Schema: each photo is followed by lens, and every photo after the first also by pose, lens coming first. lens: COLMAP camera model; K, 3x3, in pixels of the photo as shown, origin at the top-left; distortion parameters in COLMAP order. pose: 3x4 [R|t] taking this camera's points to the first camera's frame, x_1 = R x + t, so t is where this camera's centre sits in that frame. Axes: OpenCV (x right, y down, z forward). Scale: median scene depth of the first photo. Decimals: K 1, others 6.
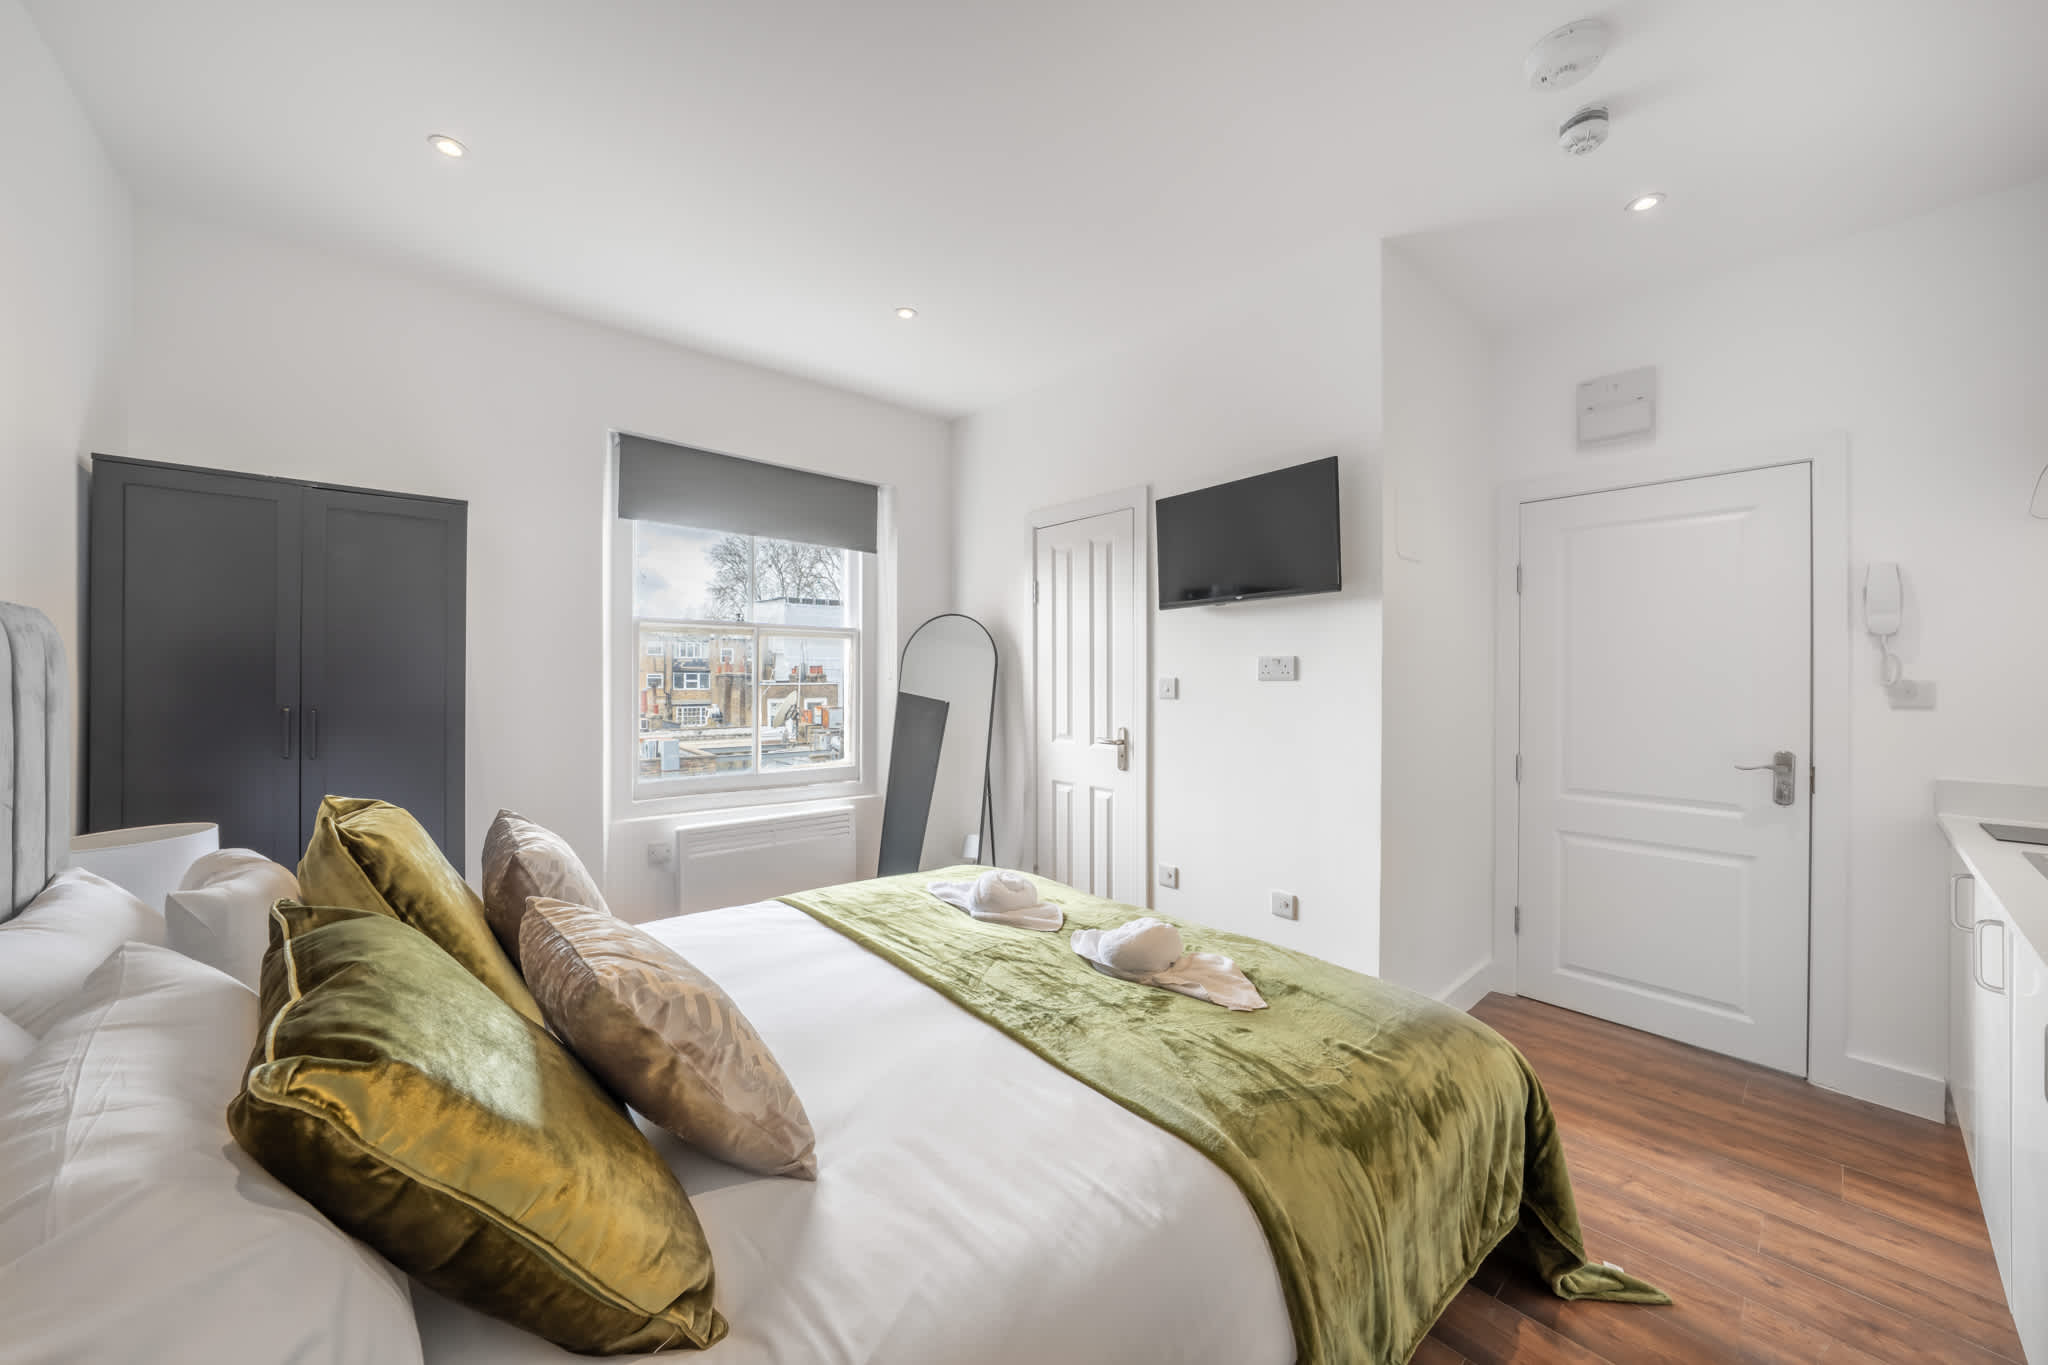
lens RADIAL K [[734.7, 0, 1028.8], [0, 734.7, 676.6], [0, 0, 1]] dist [-0.010977, 0.000009]
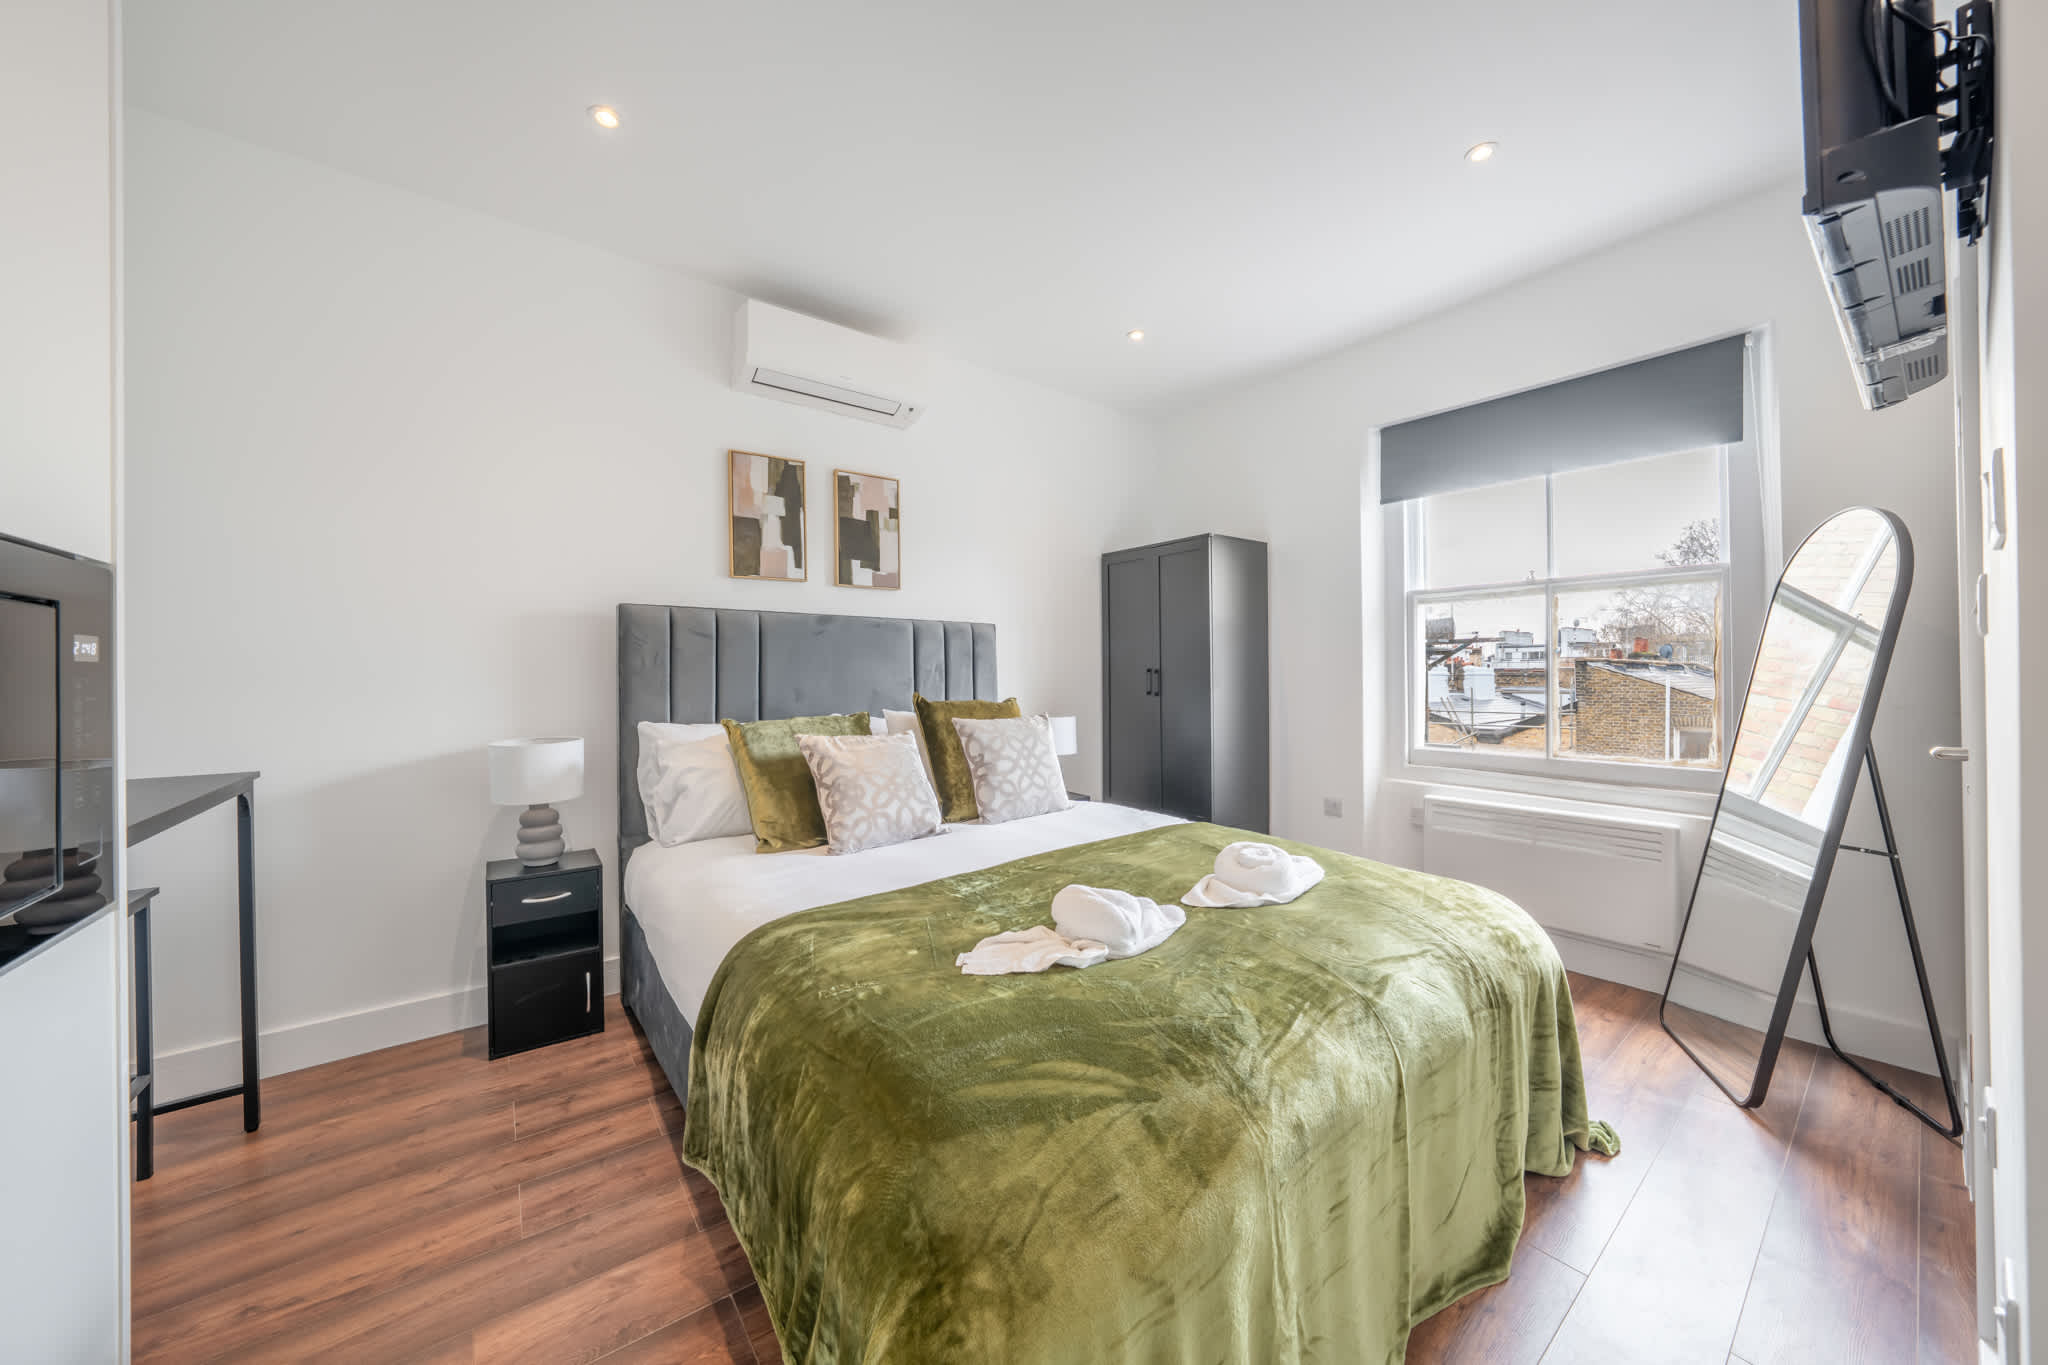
lens RADIAL K [[710.6, 0, 1034.4], [0, 710.6, 675.7], [0, 0, 1]] dist [-0.033043, 0.005619]
pose [[-0.068273, -0.006058, -0.997648, 0.558460], [0.000711, 0.999981, -0.006121, 0.053684], [0.997666, -0.001127, -0.068267, 0.556574]]
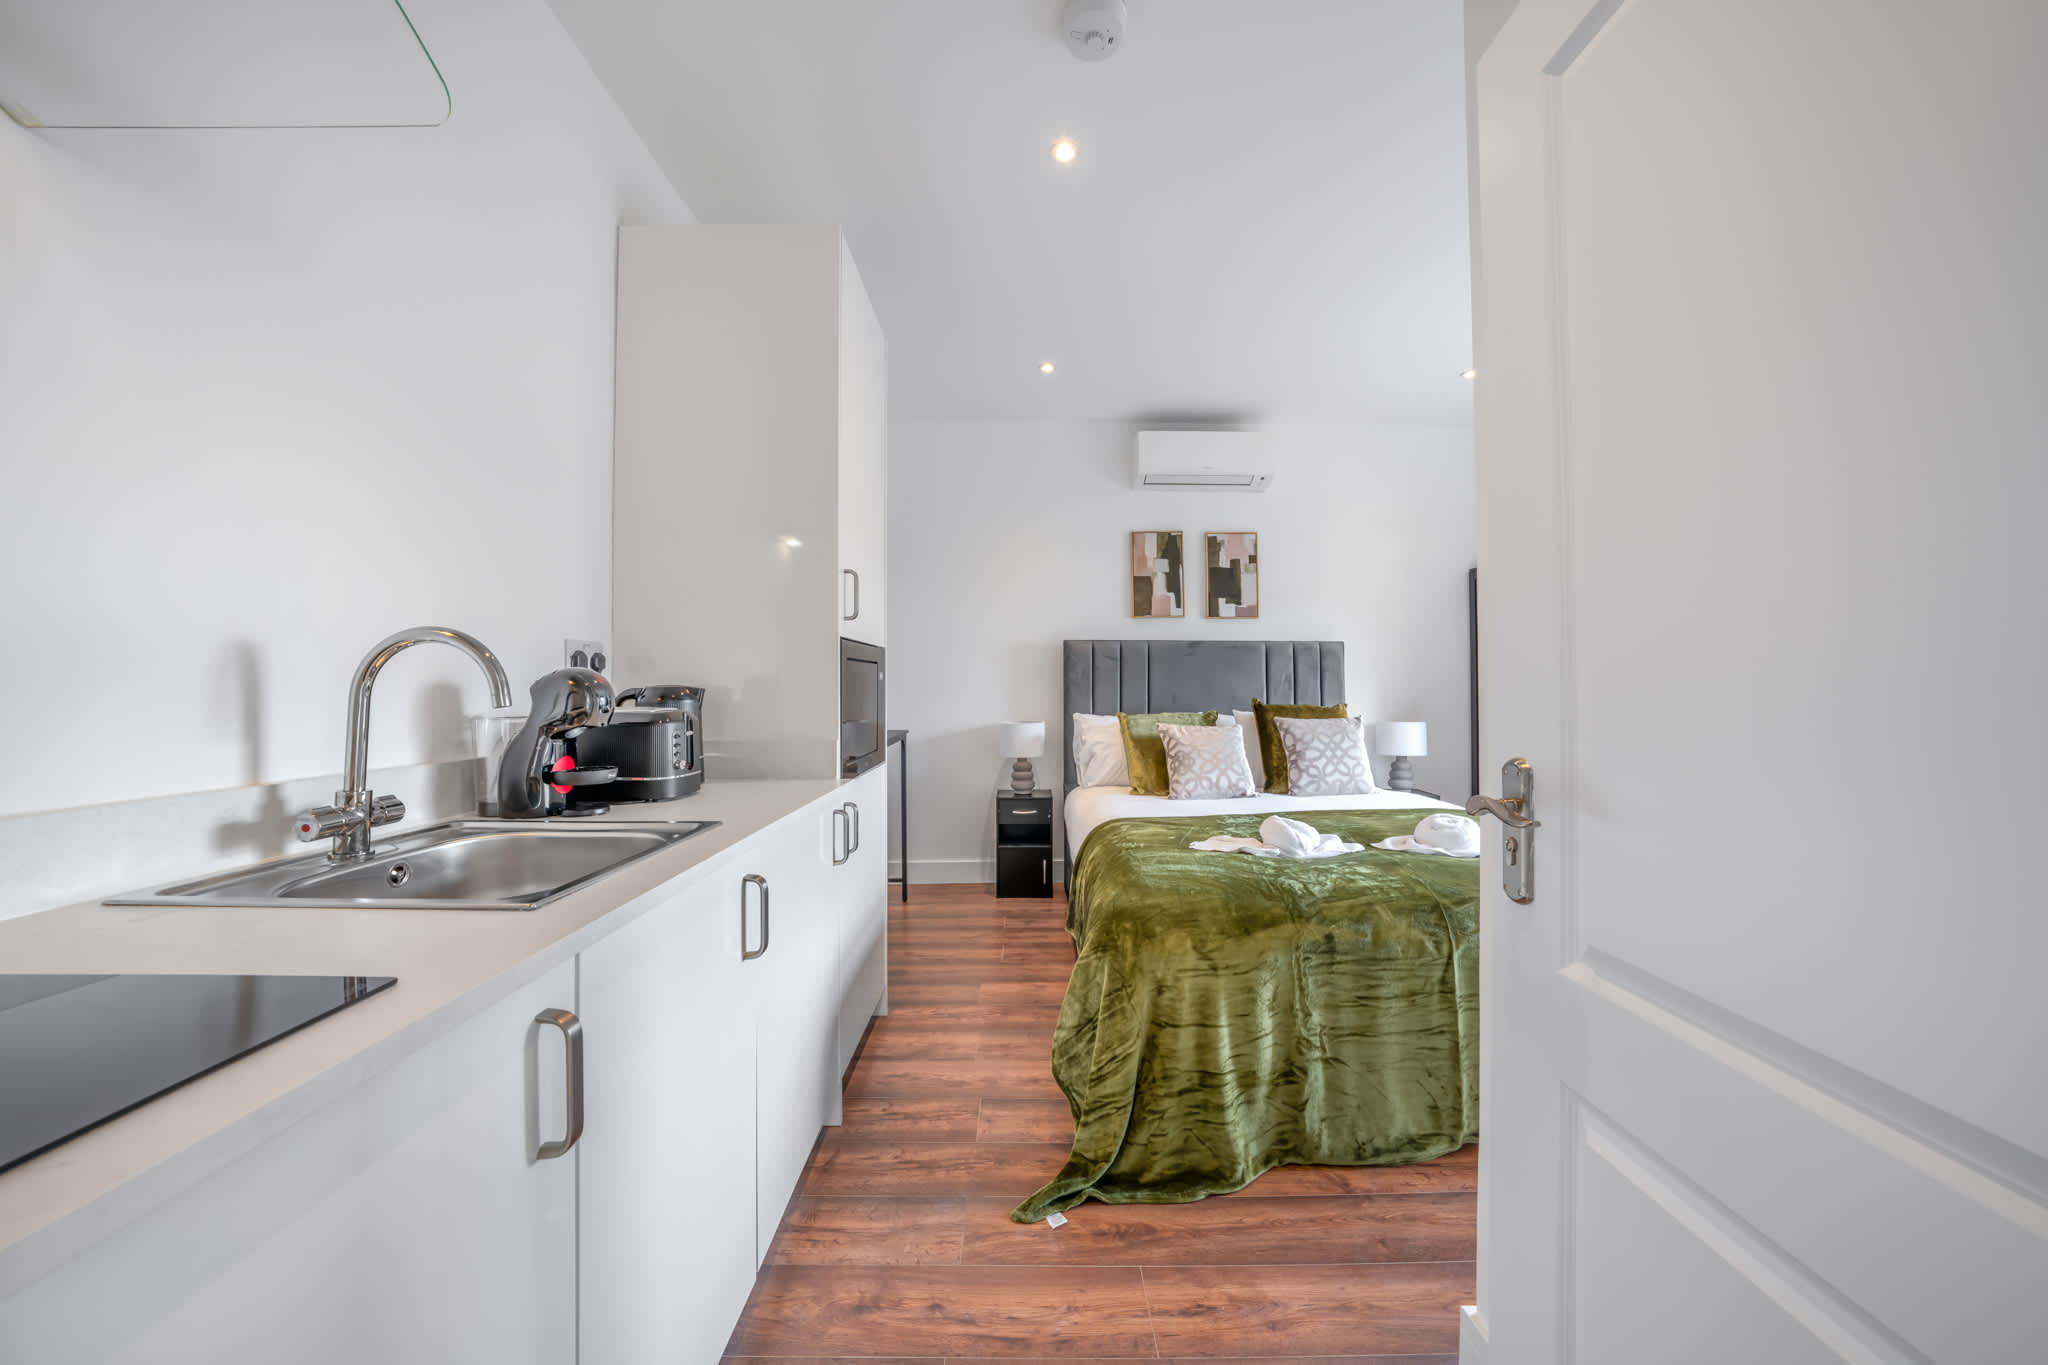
lens RADIAL K [[710.6, 0, 1034.4], [0, 710.6, 675.7], [0, 0, 1]] dist [-0.033043, 0.005619]
pose [[-0.651552, -0.015315, -0.758449, 0.827968], [-0.006687, 0.999873, -0.014445, 0.052182], [0.758574, -0.004340, -0.651572, 0.846459]]
